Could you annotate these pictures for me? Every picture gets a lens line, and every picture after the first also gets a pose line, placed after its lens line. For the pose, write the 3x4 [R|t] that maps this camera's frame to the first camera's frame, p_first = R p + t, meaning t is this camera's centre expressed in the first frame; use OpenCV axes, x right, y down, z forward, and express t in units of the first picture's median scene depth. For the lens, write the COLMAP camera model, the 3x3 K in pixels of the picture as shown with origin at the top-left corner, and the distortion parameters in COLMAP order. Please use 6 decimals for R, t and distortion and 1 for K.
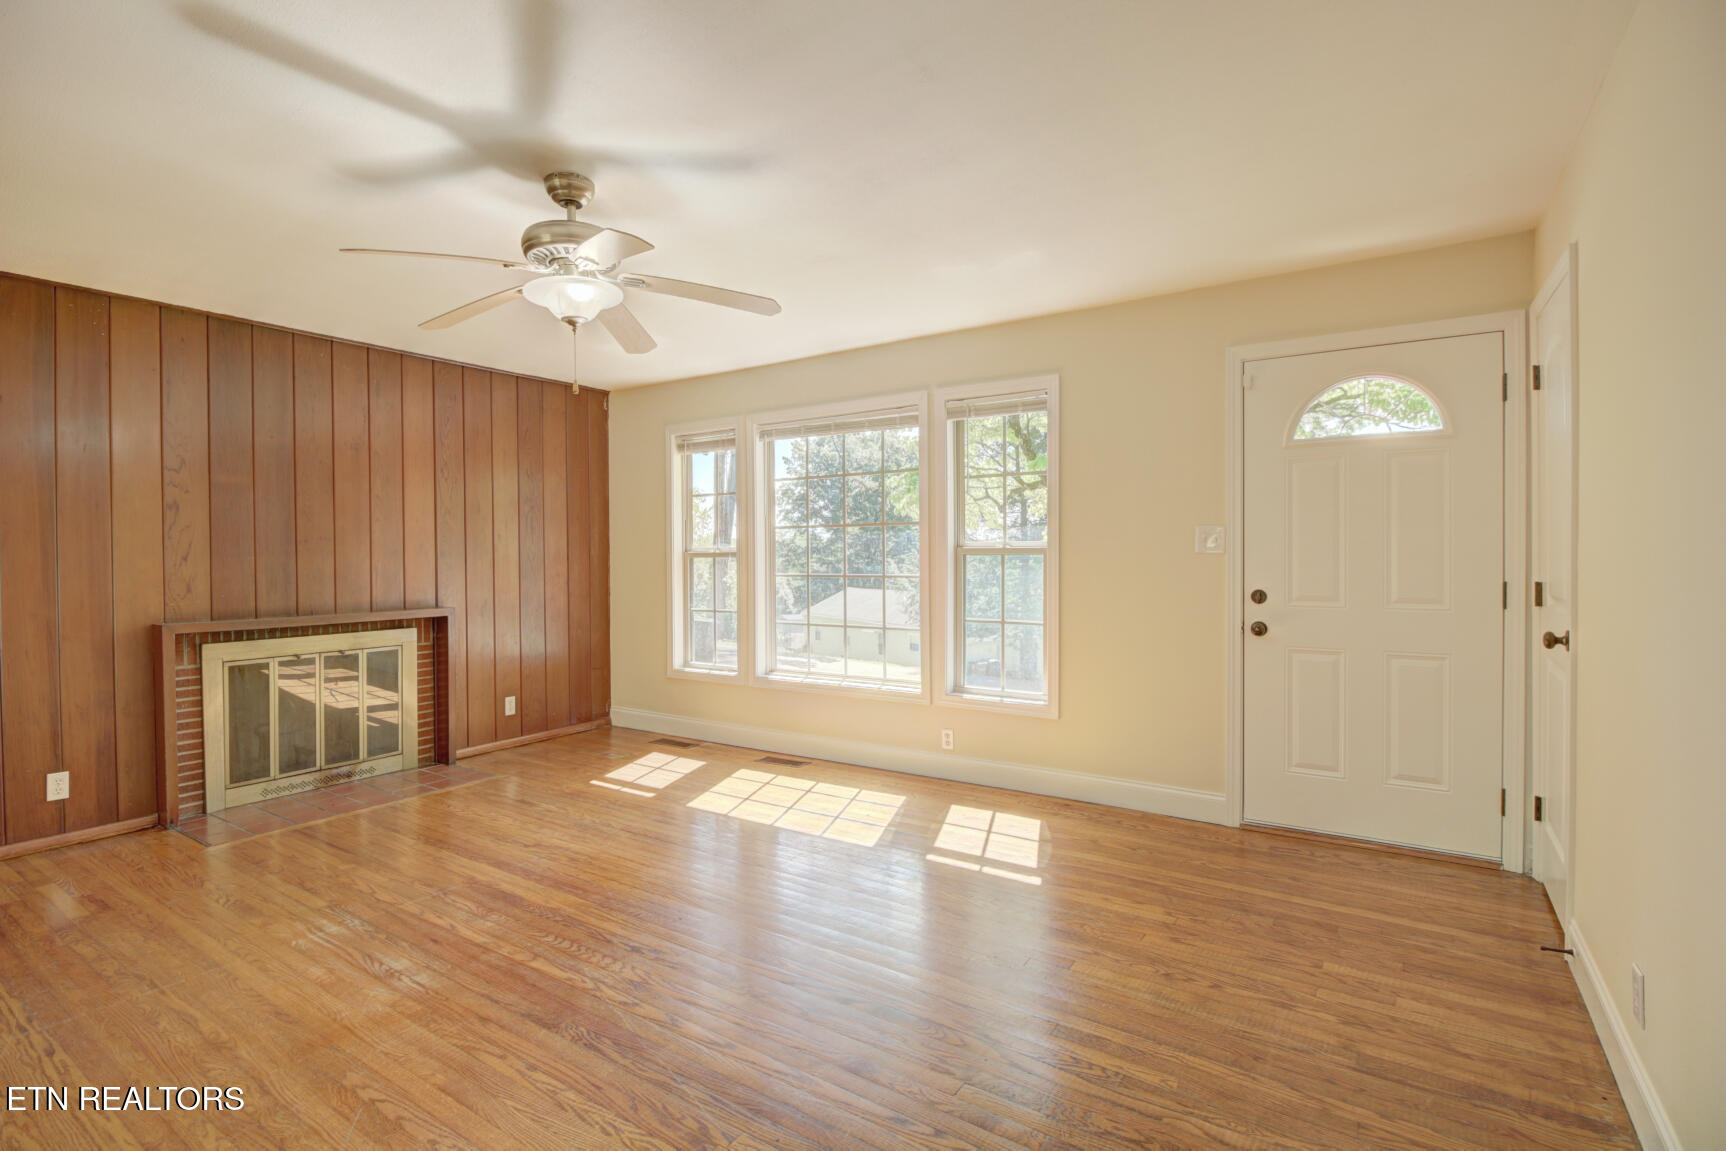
lens RADIAL K [[794.2, 0, 865.8], [0, 794.2, 563.1], [0, 0, 1]] dist [-0.002044, -0.000570]
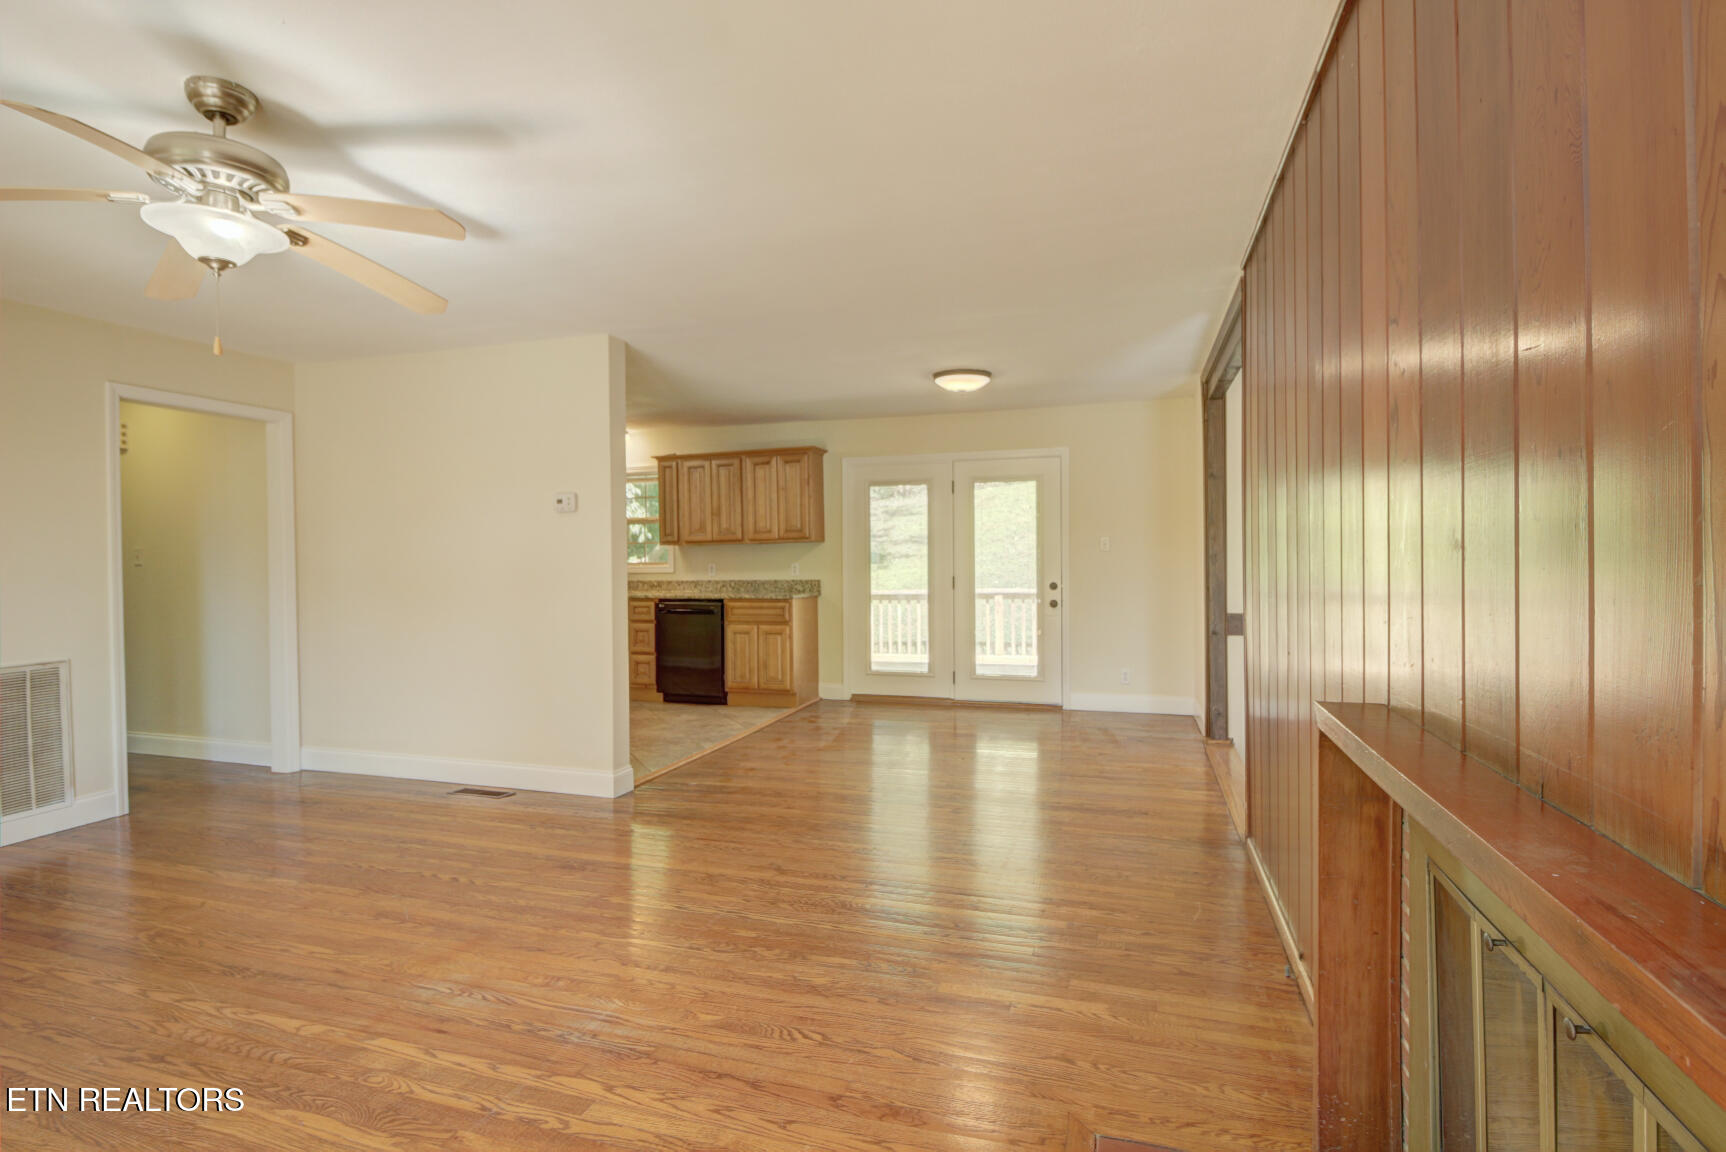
lens RADIAL K [[840.6, 0, 863.0], [0, 840.6, 576.0], [0, 0, 1]] dist [-0.002942, -0.013471]
pose [[-0.962069, 0.020007, -0.272072, -0.501220], [0.011904, 0.999436, 0.031402, -0.006765], [0.272547, 0.026972, -0.961764, 1.313359]]
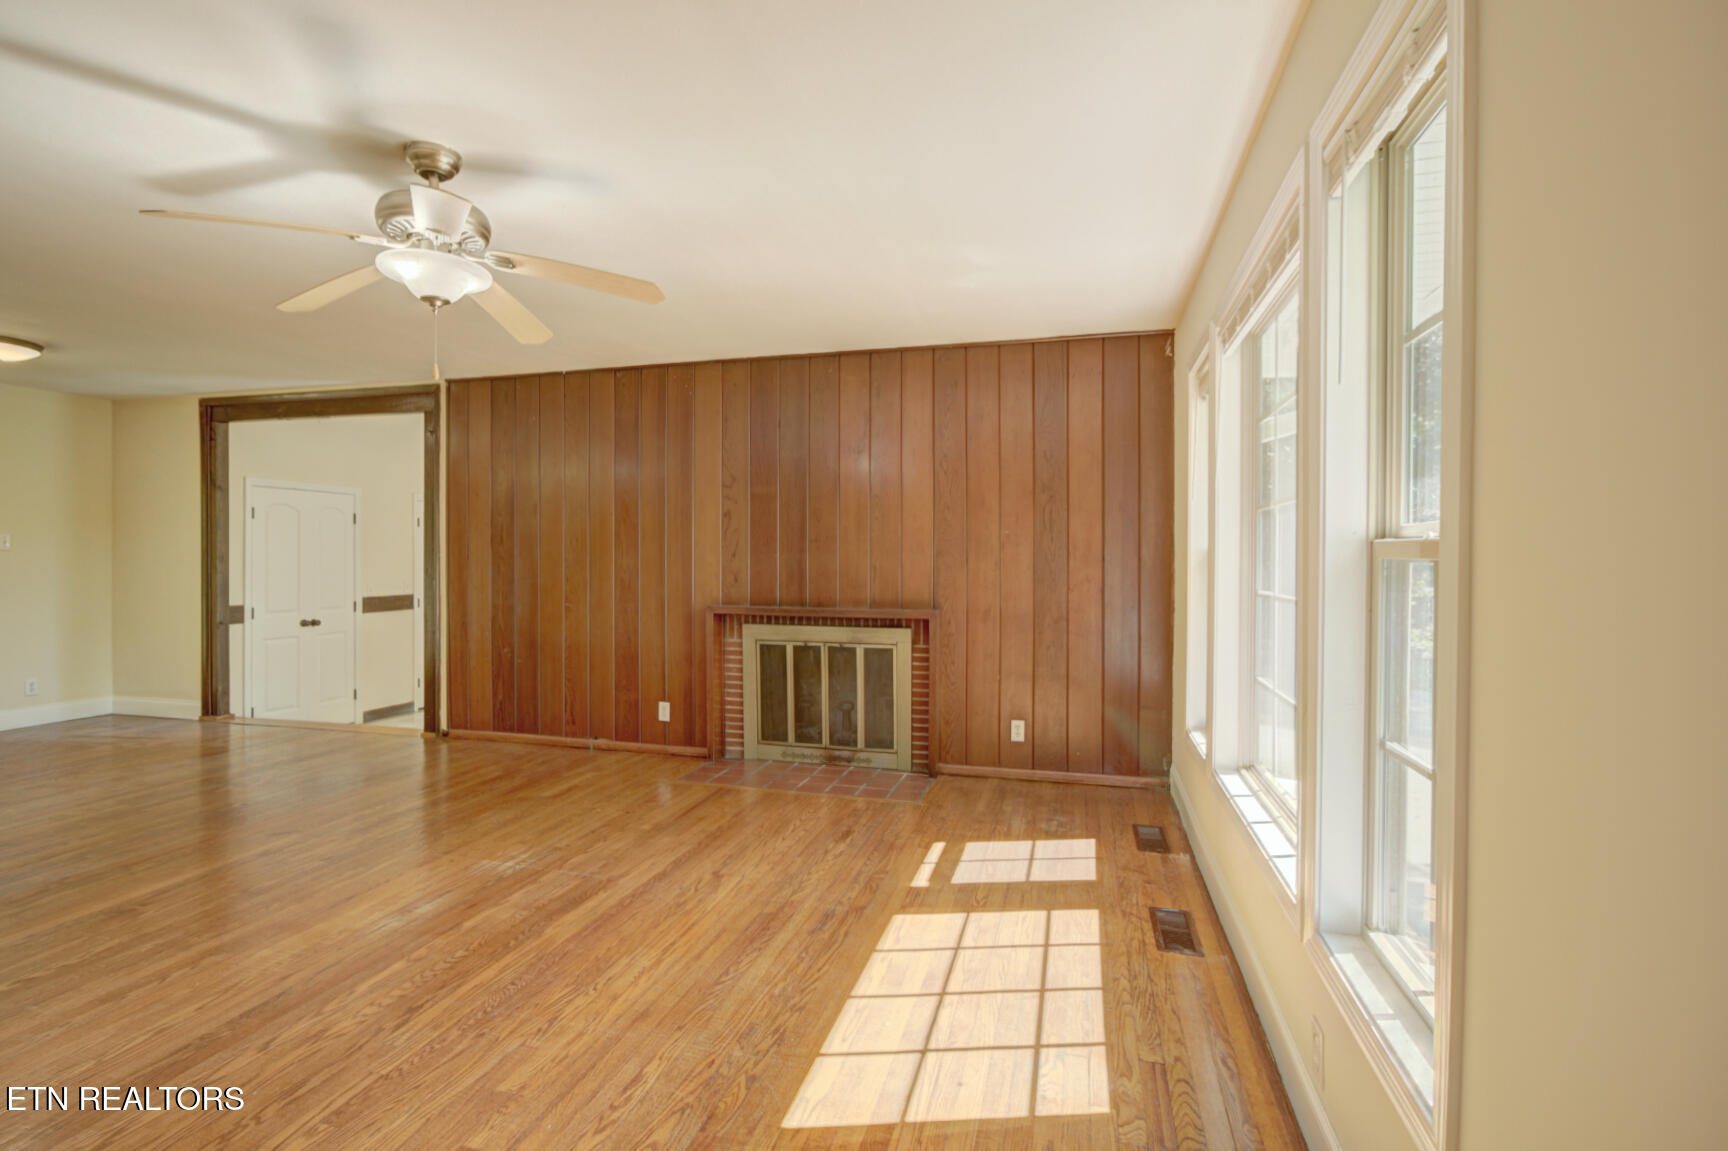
lens RADIAL K [[817.5, 0, 864.0], [0, 817.5, 575.5], [0, 0, 1]] dist [0.005038, 0.000451]
pose [[0.307265, 0.025496, -0.951282, 0.460270], [-0.015471, 0.999643, 0.021795, -0.005527], [0.951498, 0.008020, 0.307550, 0.792795]]
